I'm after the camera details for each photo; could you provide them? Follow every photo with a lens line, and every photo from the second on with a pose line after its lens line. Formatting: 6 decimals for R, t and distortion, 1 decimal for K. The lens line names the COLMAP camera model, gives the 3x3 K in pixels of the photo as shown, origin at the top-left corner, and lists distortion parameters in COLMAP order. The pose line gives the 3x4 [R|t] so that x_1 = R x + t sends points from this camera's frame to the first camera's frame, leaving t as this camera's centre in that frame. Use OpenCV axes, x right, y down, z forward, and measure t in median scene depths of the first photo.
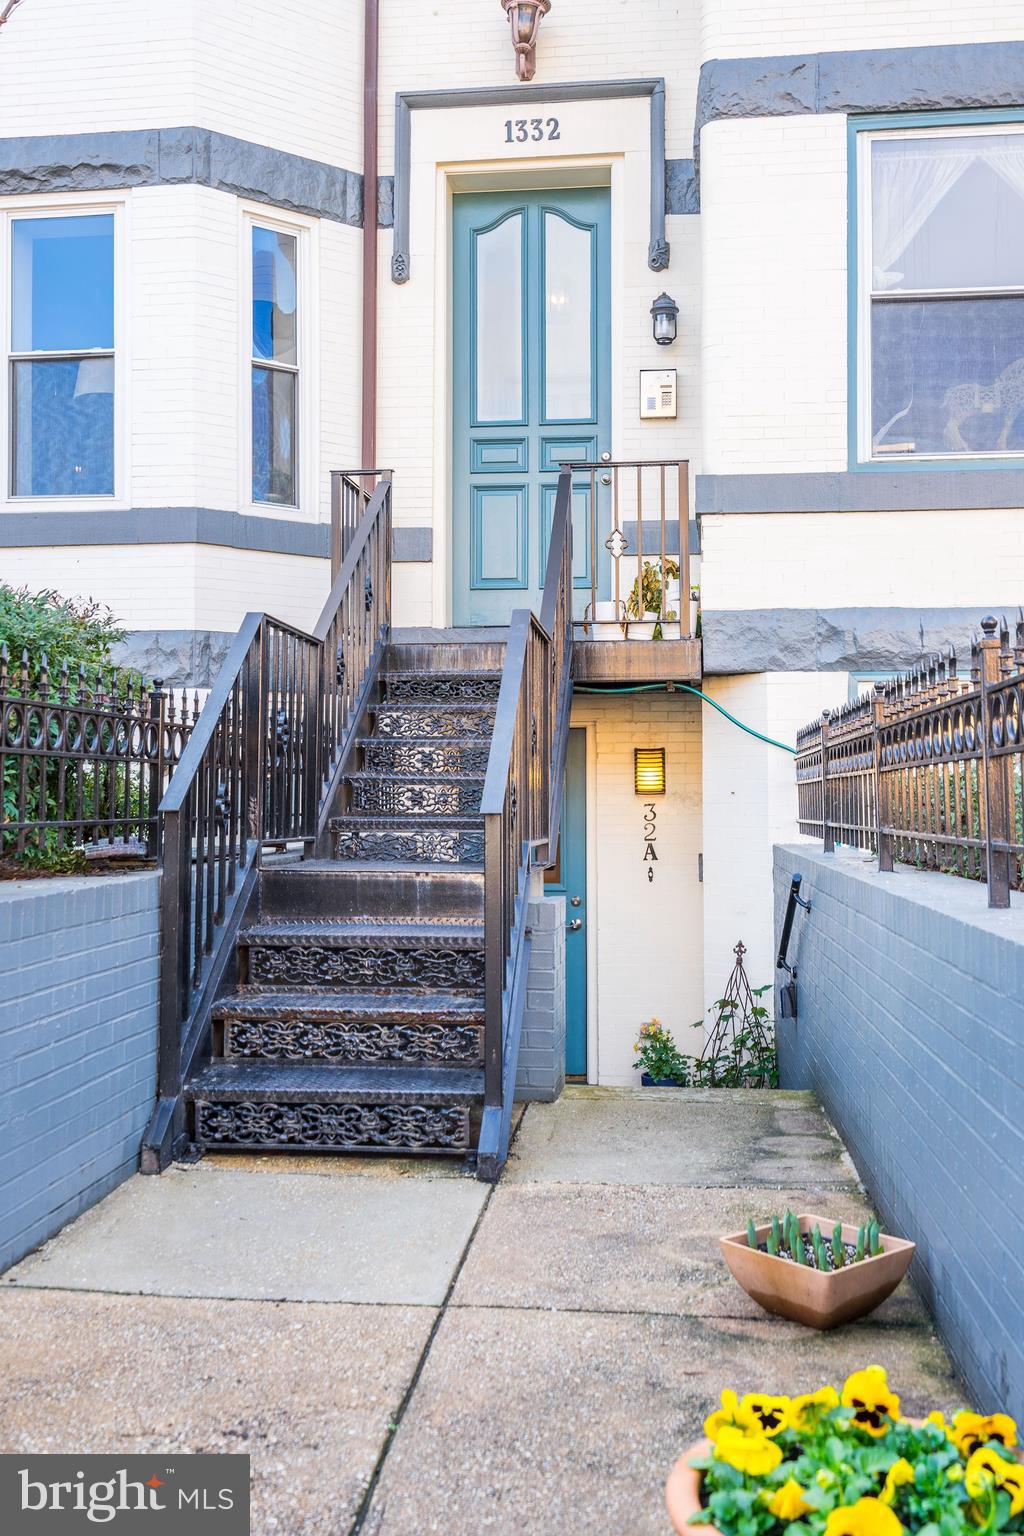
lens RADIAL K [[1585.9, 0, 512.0], [0, 1585.9, 768.0], [0, 0, 1]] dist [0.016737, -0.034953]
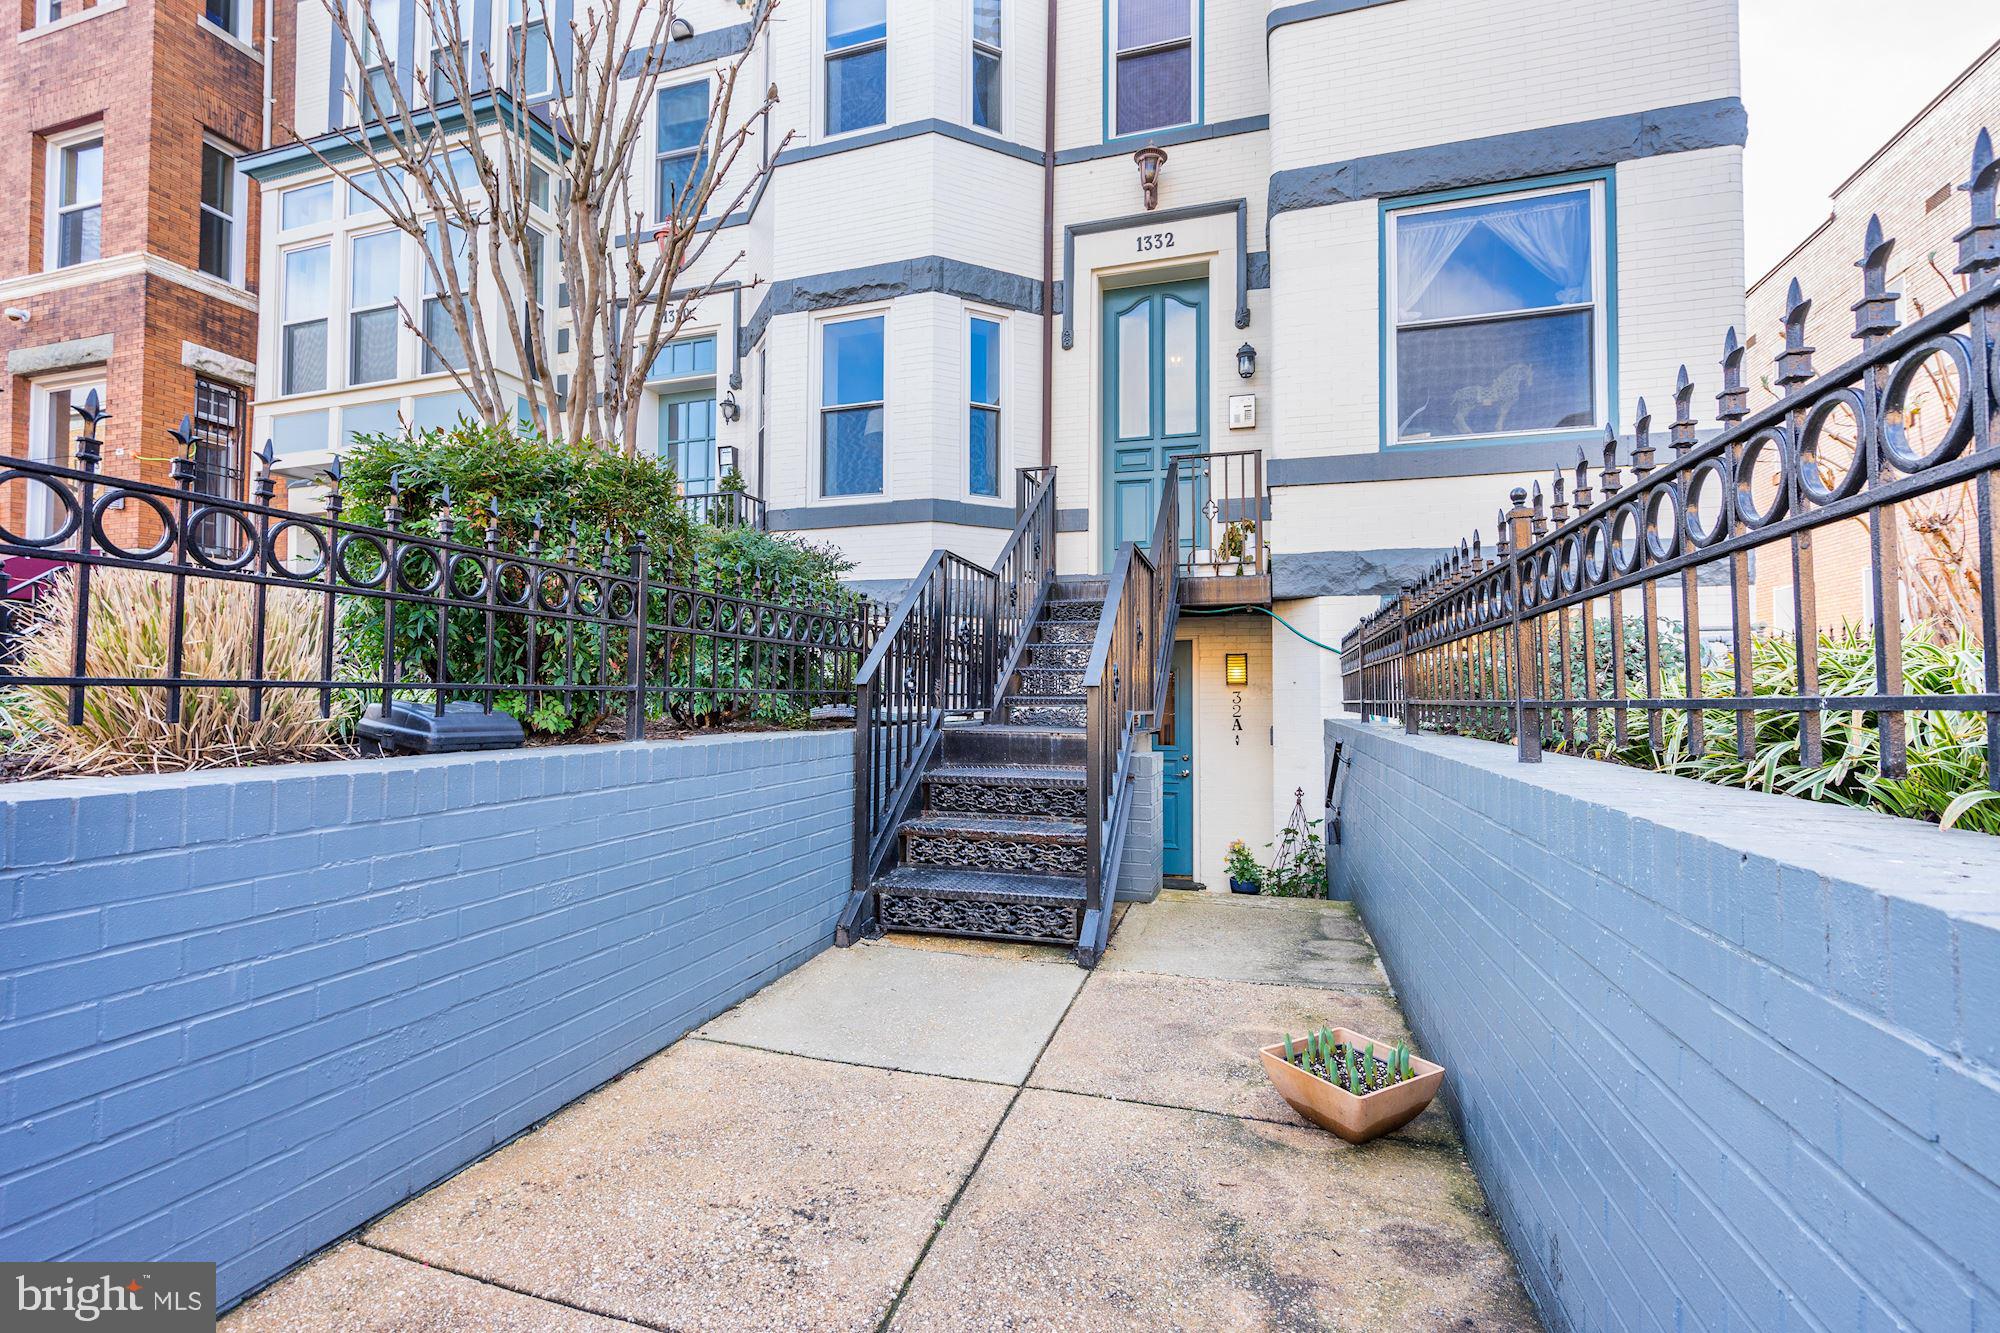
lens RADIAL K [[905.2, 0, 998.7], [0, 905.2, 676.5], [0, 0, 1]] dist [-0.003048, 0.000626]
pose [[0.981738, -0.000593, -0.190236, 0.041393], [-0.000792, 0.999974, -0.007206, 0.020036], [0.190235, 0.007226, 0.981712, 0.191480]]
